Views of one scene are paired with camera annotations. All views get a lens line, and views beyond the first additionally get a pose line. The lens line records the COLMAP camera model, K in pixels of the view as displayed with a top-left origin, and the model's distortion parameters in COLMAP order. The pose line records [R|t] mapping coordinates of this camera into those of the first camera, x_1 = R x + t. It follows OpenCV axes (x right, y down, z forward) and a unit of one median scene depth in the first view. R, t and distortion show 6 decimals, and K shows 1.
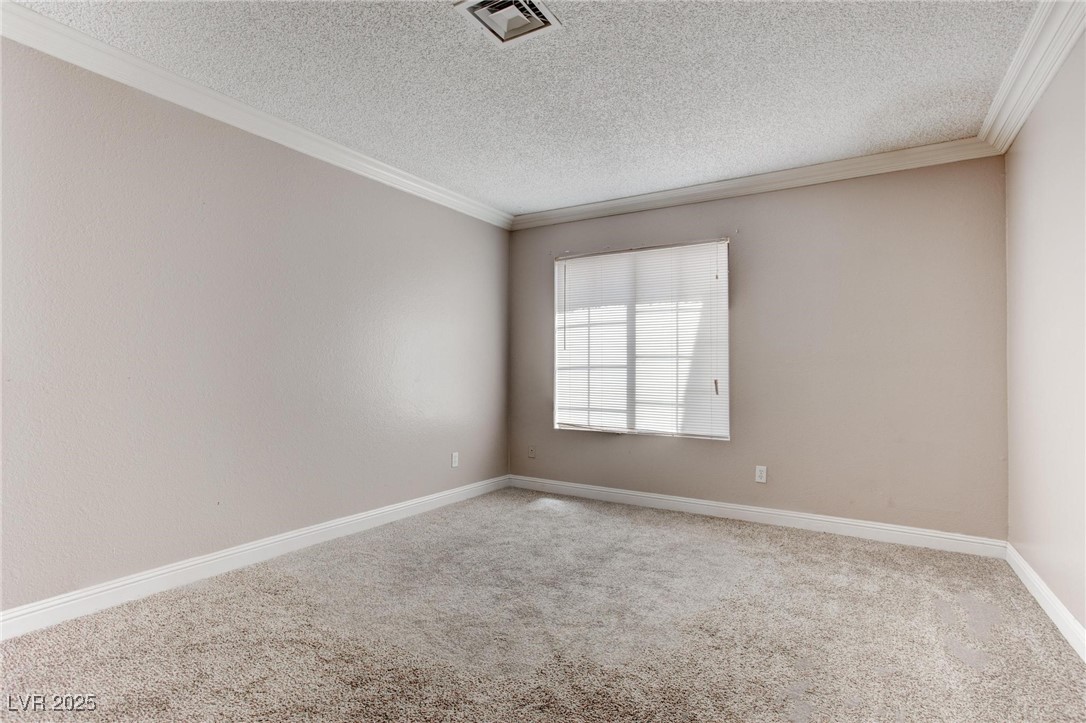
lens RADIAL K [[529.5, 0, 542.3], [0, 529.5, 362.4], [0, 0, 1]] dist [-0.047653, 0.029481]
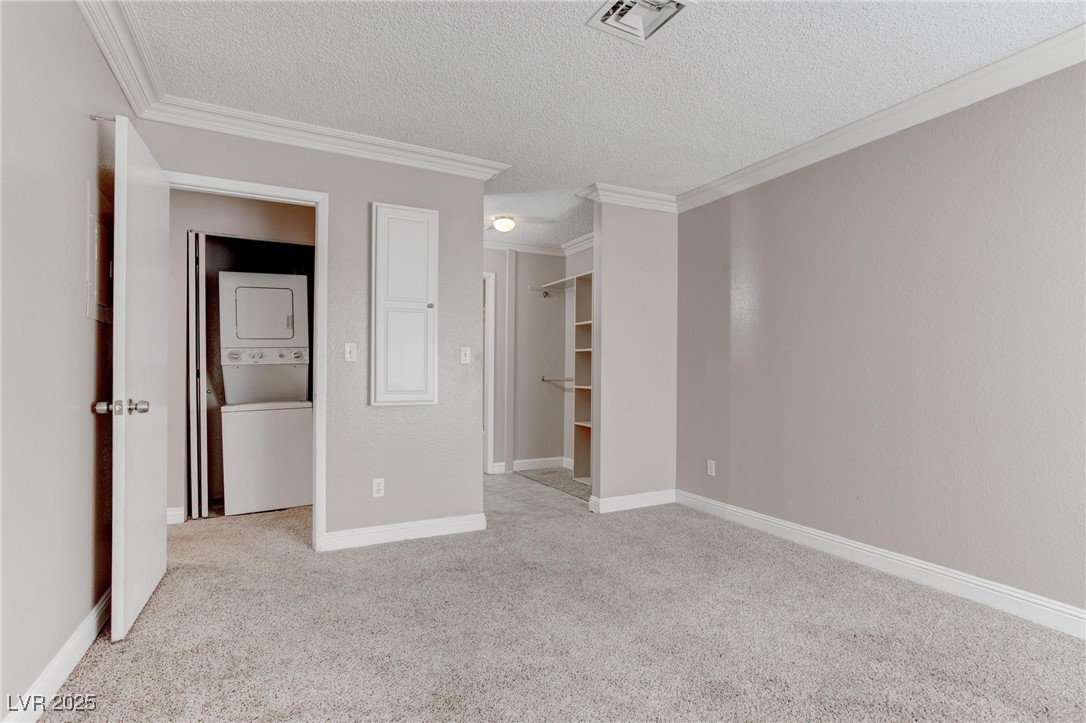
lens RADIAL K [[529.5, 0, 552.4], [0, 529.5, 366.9], [0, 0, 1]] dist [-0.047653, 0.029481]
pose [[-0.489626, -0.015471, -0.871796, 0.435802], [-0.001536, 0.999856, -0.016881, 0.012531], [0.871931, -0.006926, -0.489579, 0.667967]]
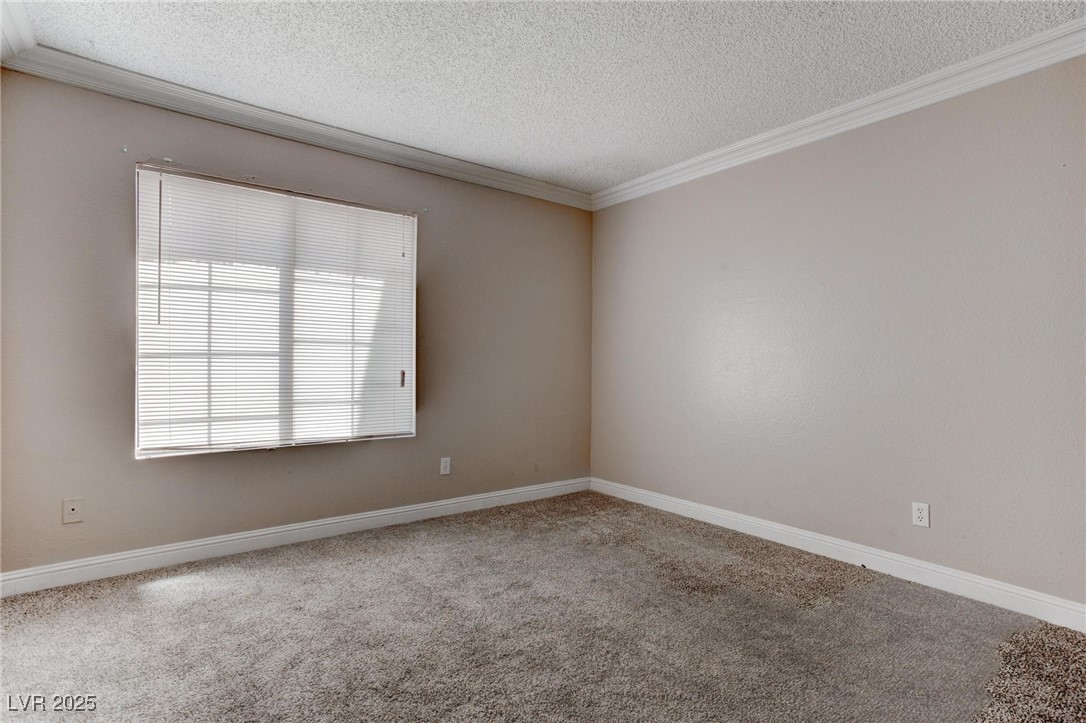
lens RADIAL K [[529.5, 0, 548.0], [0, 529.5, 361.6], [0, 0, 1]] dist [-0.047653, 0.029481]
pose [[0.347612, -0.001087, 0.937638, -0.403471], [-0.018981, 0.999786, 0.008196, 0.005862], [-0.937446, -0.020646, 0.347517, 0.442361]]
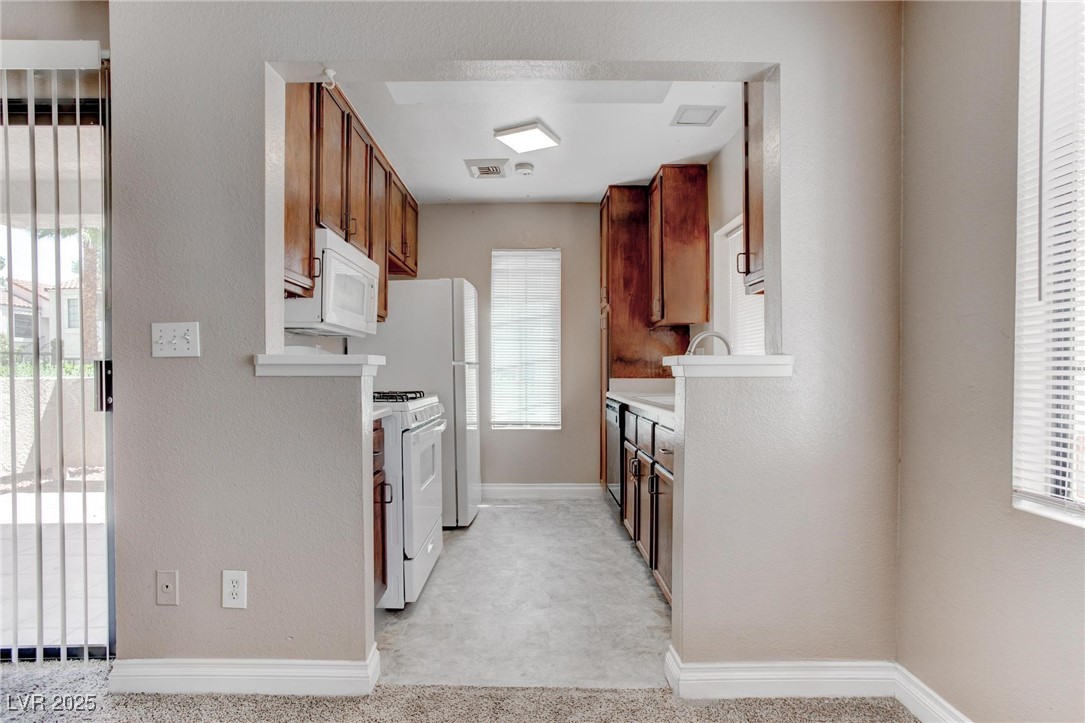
lens RADIAL K [[529.0, 0, 531.2], [0, 529.0, 375.6], [0, 0, 1]] dist [-0.047653, 0.029481]
pose [[0.846990, -0.017397, 0.531325, -1.039639], [0.002762, 0.999595, 0.028327, -0.010773], [-0.531602, -0.022525, 0.846695, -0.617397]]
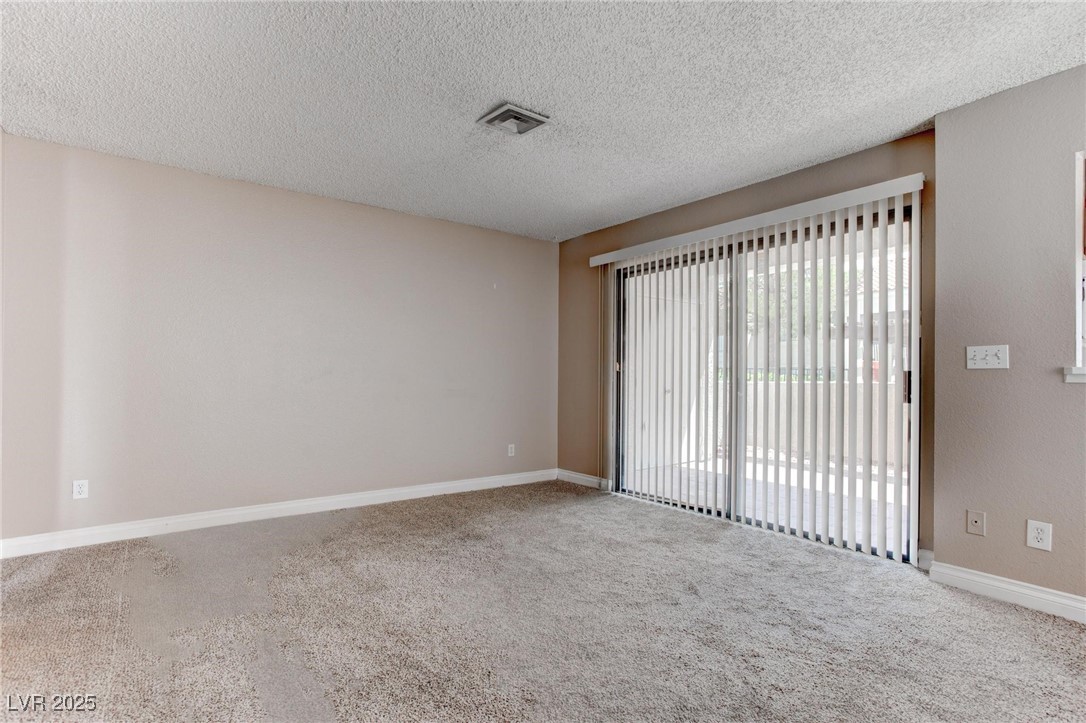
lens RADIAL K [[529.5, 0, 551.4], [0, 529.5, 370.7], [0, 0, 1]] dist [-0.047653, 0.029481]
pose [[0.940398, -0.001108, -0.340074, -1.346752], [0.001855, 0.999997, 0.001872, -0.014623], [0.340071, -0.002391, 0.940397, -0.882697]]
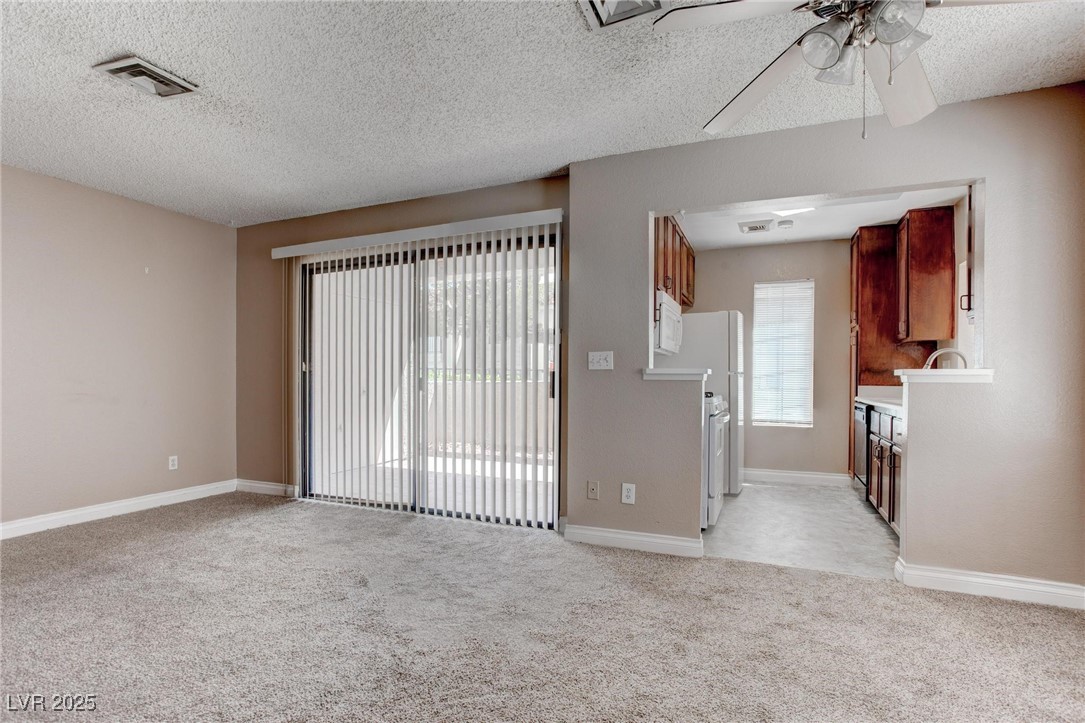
lens RADIAL K [[529.0, 0, 549.2], [0, 529.0, 380.2], [0, 0, 1]] dist [-0.047653, 0.029481]
pose [[0.986090, -0.004087, 0.166162, -1.278329], [0.000743, 0.999796, 0.020181, -0.014568], [-0.166211, -0.019777, 0.985892, -0.909167]]
